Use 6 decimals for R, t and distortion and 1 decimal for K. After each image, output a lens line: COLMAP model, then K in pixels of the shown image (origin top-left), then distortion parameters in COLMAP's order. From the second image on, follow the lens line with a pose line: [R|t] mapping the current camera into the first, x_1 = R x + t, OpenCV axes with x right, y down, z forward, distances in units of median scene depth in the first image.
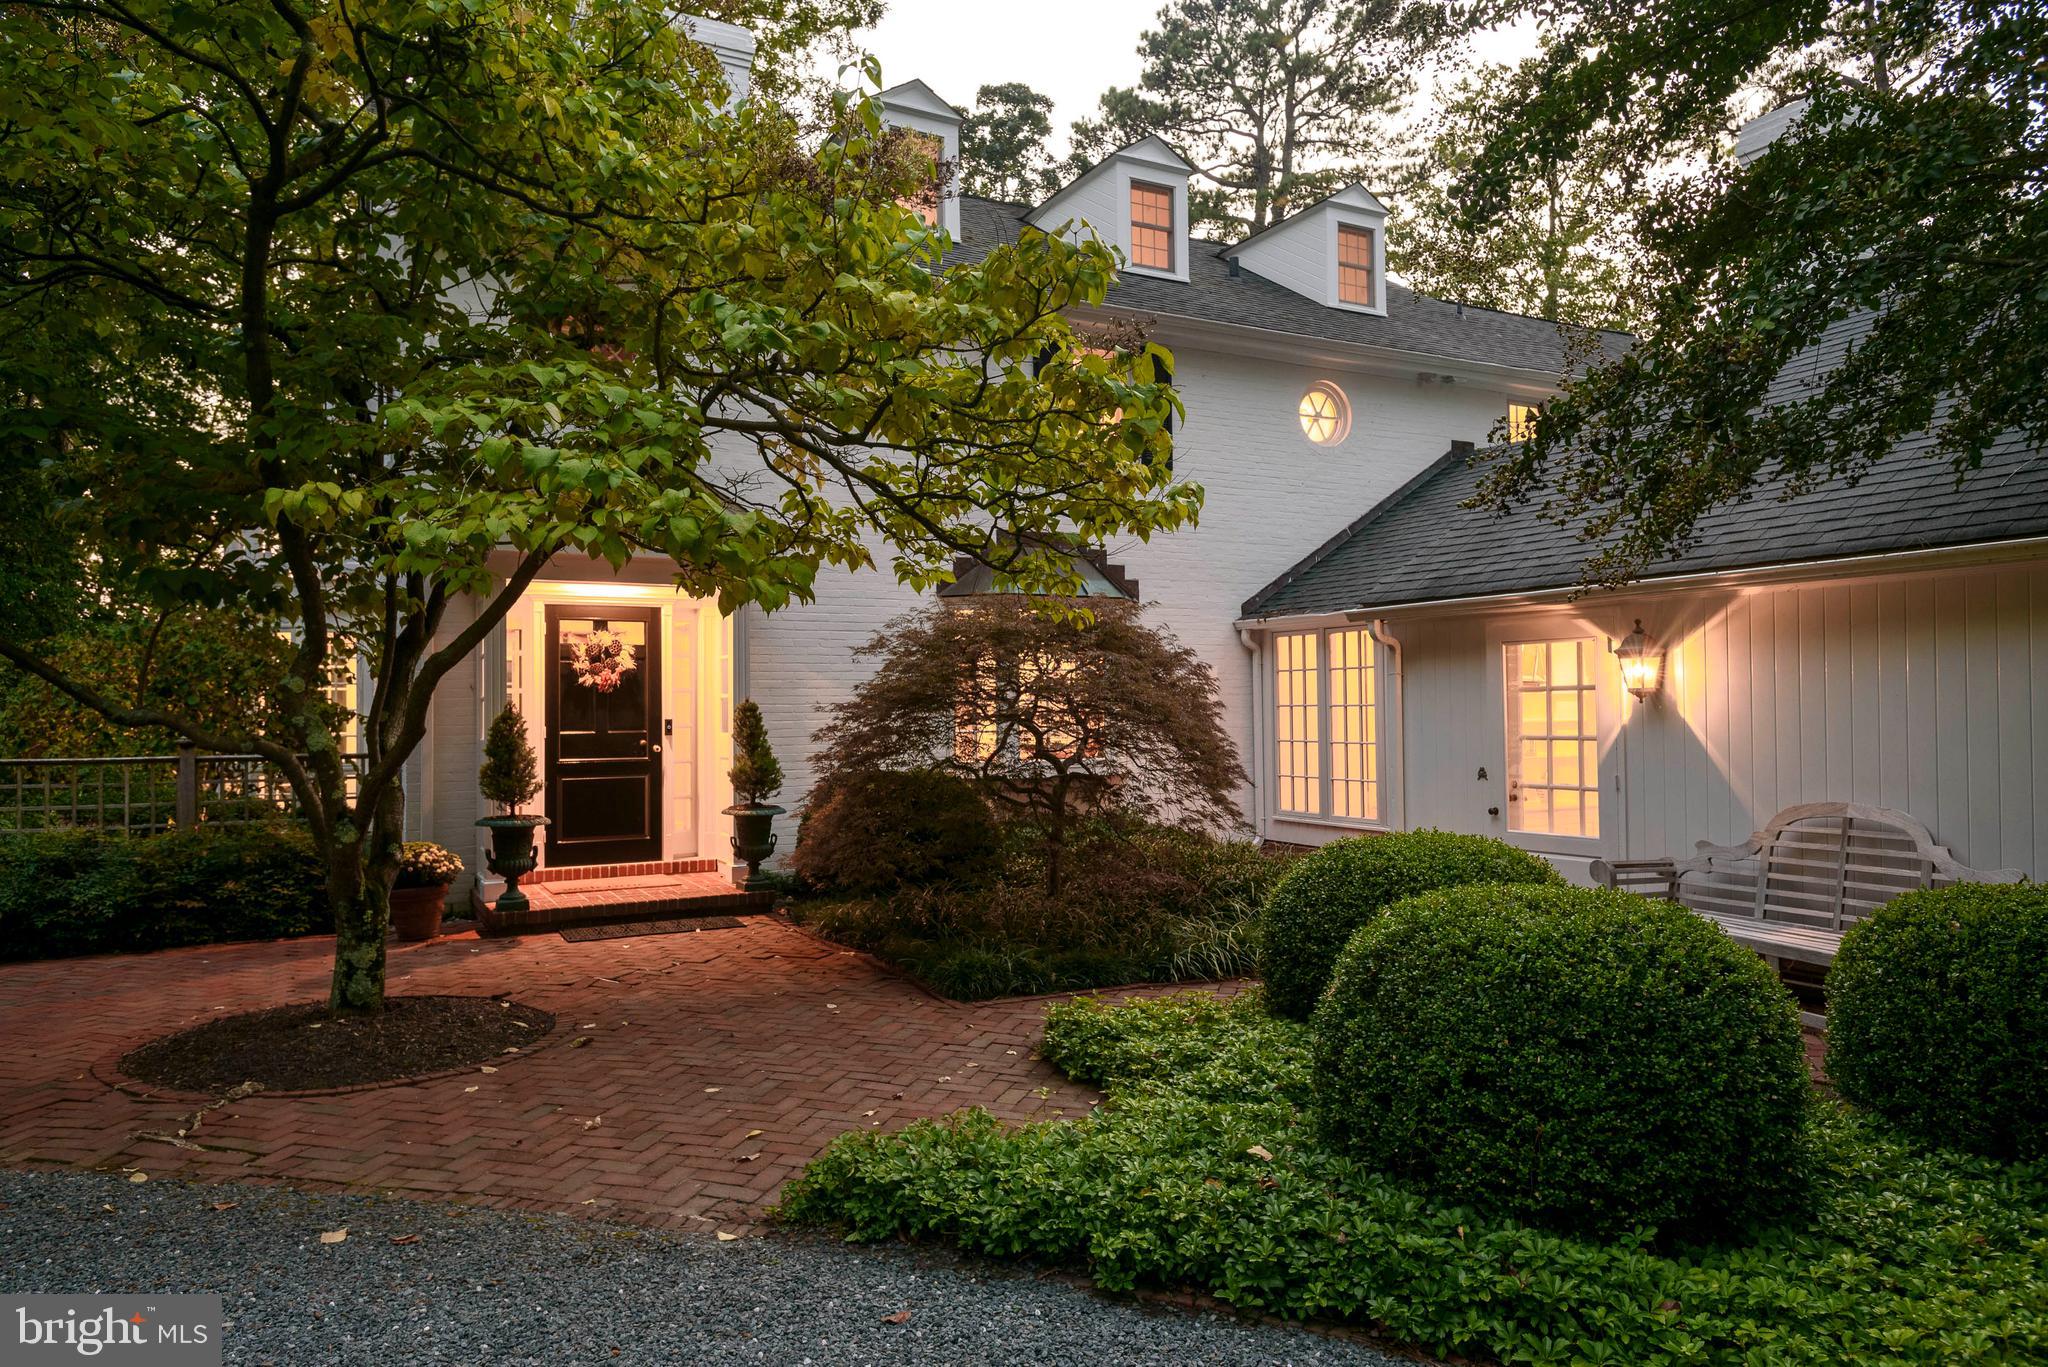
lens RADIAL K [[1335.9, 0, 1024.0], [0, 1335.9, 683.5], [0, 0, 1]] dist [0.058227, 0.000025]
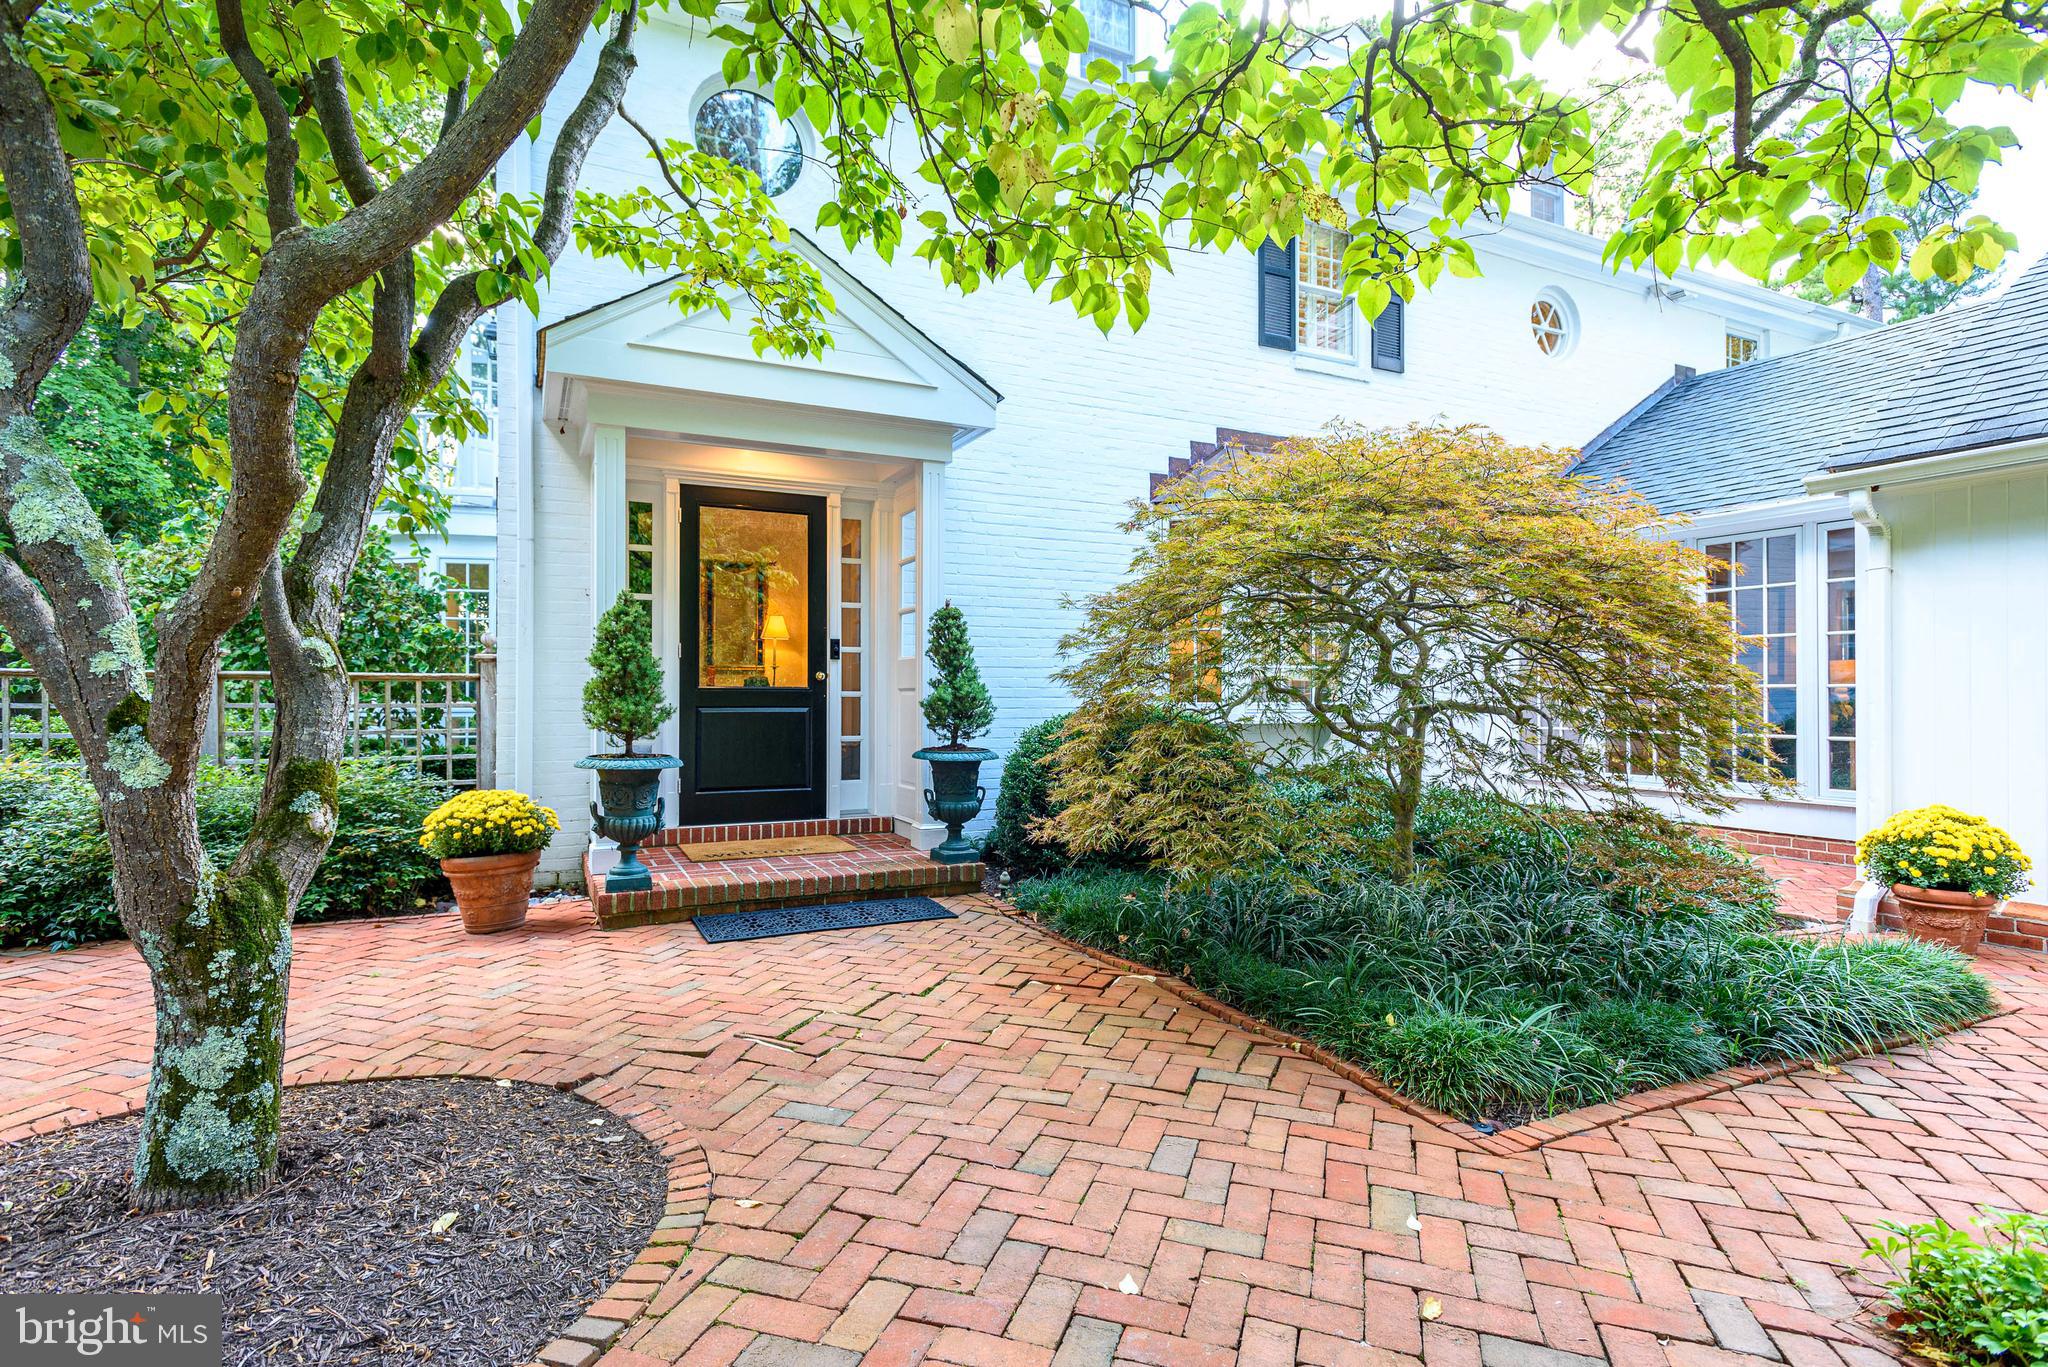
lens RADIAL K [[1017.1, 0, 1023.5], [0, 1017.1, 690.9], [0, 0, 1]] dist [0.002061, -0.001282]
pose [[0.999322, 0.009272, -0.035634, -0.151764], [-0.008782, 0.999865, 0.013873, 0.054271], [0.035757, -0.013551, 0.999269, 0.465129]]
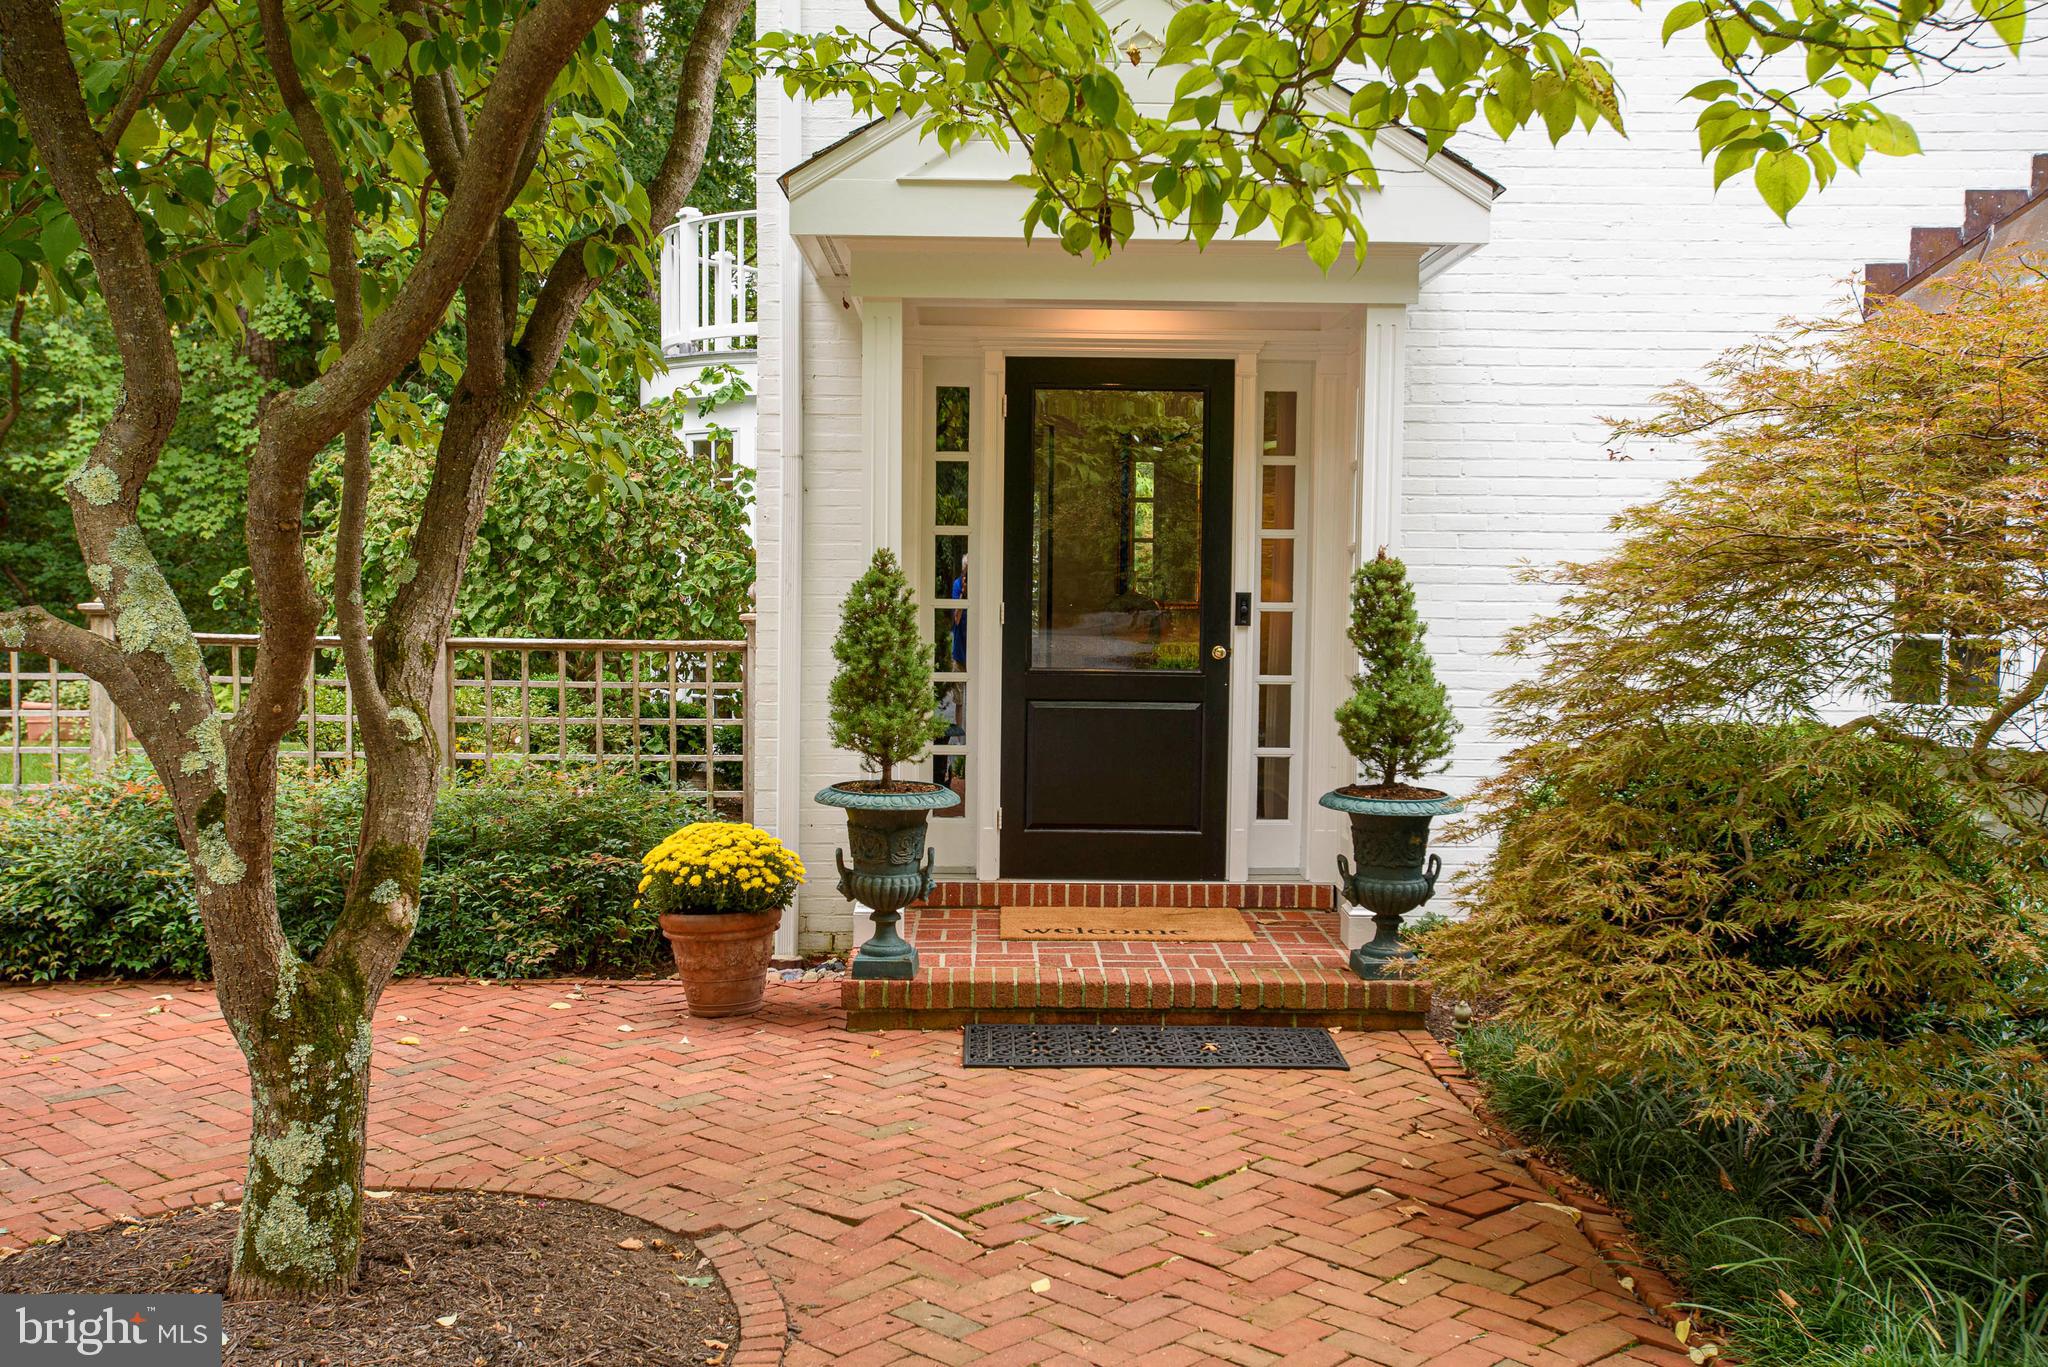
lens RADIAL K [[1930.1, 0, 1024.0], [0, 1930.1, 683.5], [0, 0, 1]] dist [-0.001402, 0.169850]
pose [[0.888248, 0.043507, -0.457300, -0.018121], [-0.009608, 0.997047, 0.076196, 0.008014], [0.459264, -0.063287, 0.886042, 0.392943]]
